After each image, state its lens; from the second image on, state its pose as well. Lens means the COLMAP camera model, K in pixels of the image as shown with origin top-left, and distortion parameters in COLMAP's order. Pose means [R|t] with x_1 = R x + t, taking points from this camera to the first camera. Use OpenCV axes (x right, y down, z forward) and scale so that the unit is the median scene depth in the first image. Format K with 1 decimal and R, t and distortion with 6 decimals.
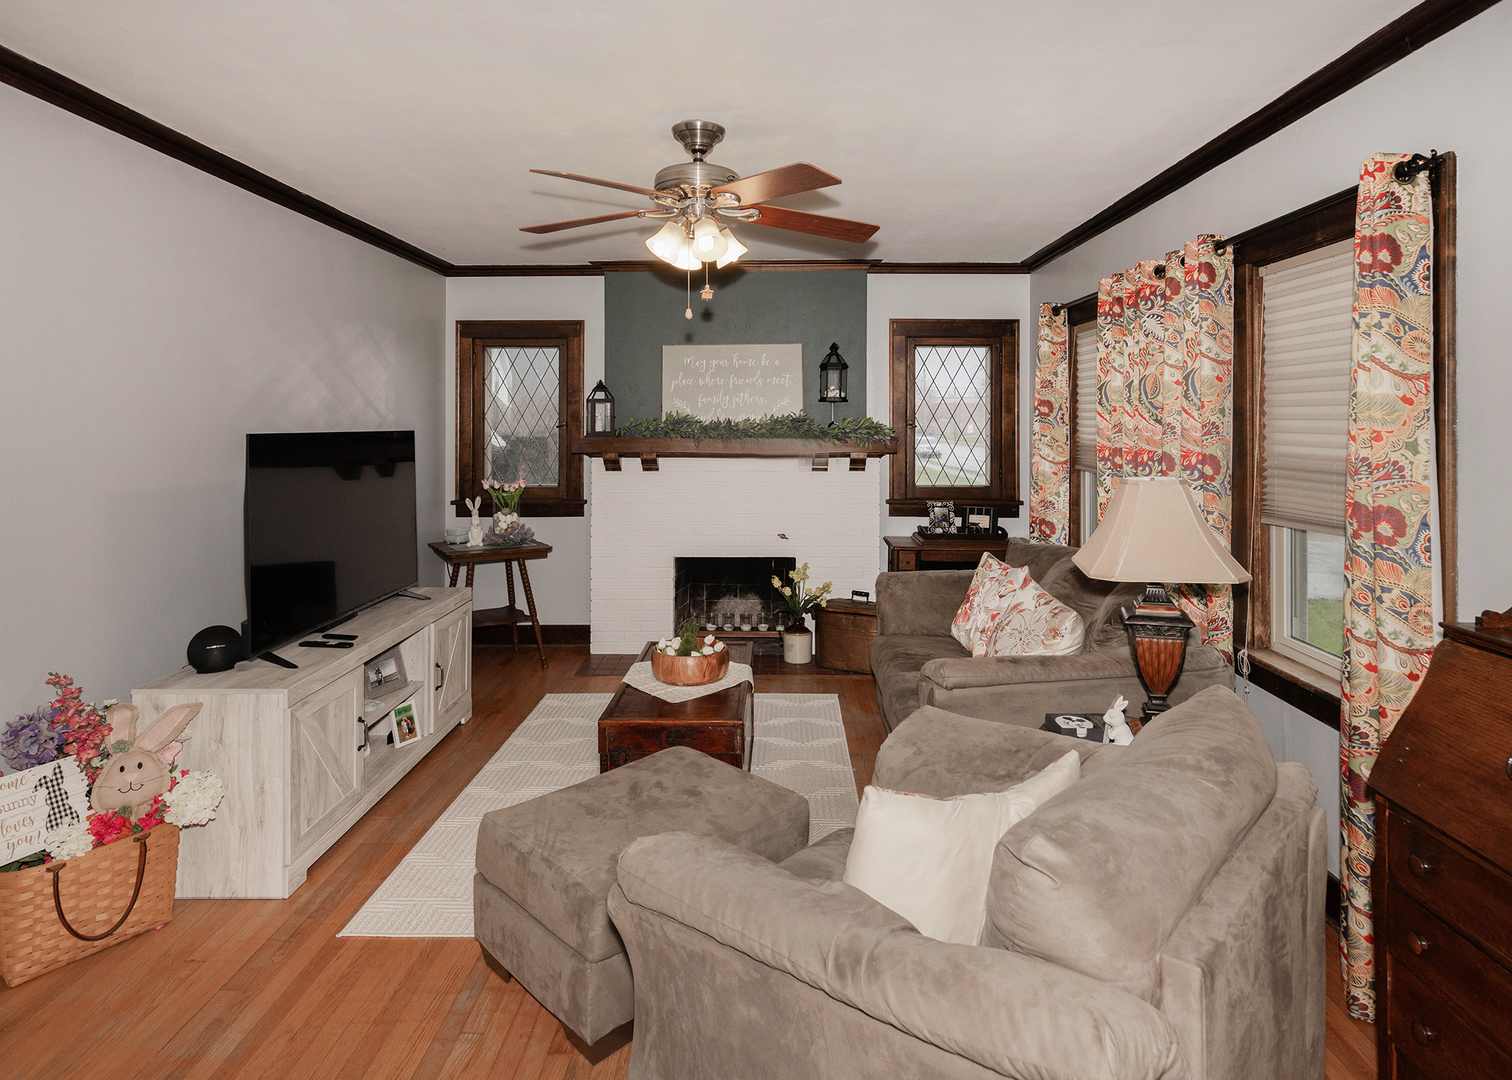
lens RADIAL K [[834.8, 0, 748.8], [0, 834.8, 426.0], [0, 0, 1]] dist [0.001781, -0.000127]
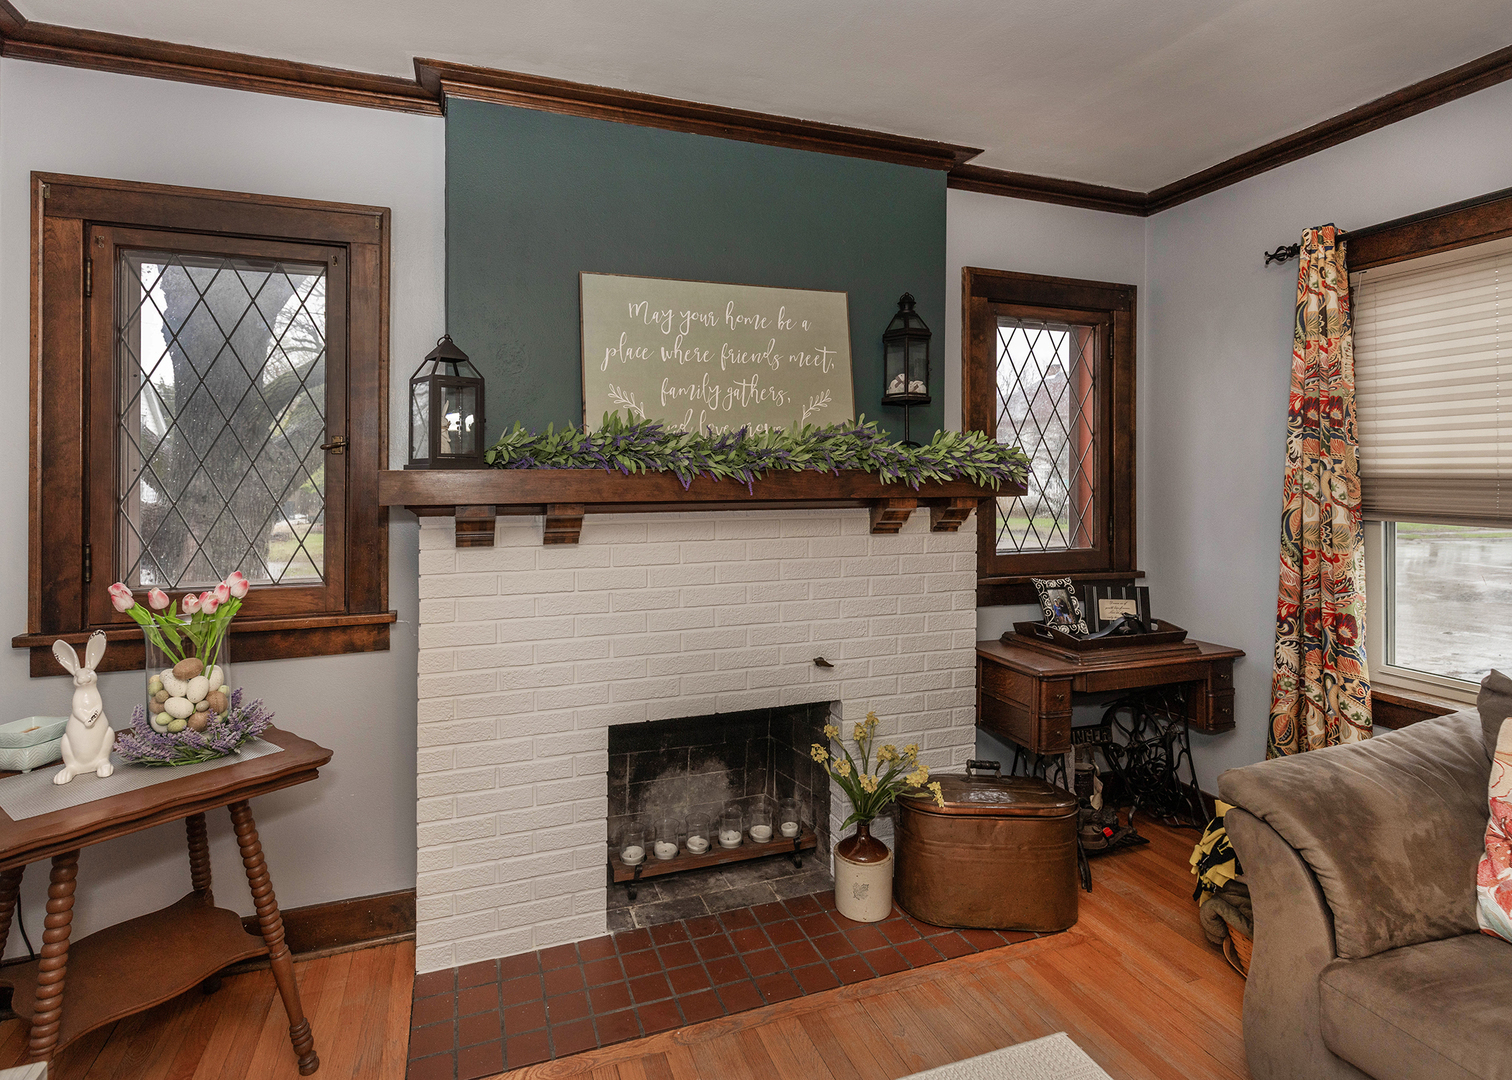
lens RADIAL K [[773.8, 0, 724.8], [0, 773.8, 472.6], [0, 0, 1]] dist [0.003482, -0.000158]
pose [[0.939574, -0.000930, 0.342346, -0.177683], [0.004748, 0.999936, -0.010314, 0.020082], [-0.342314, 0.011316, 0.939517, 0.571521]]
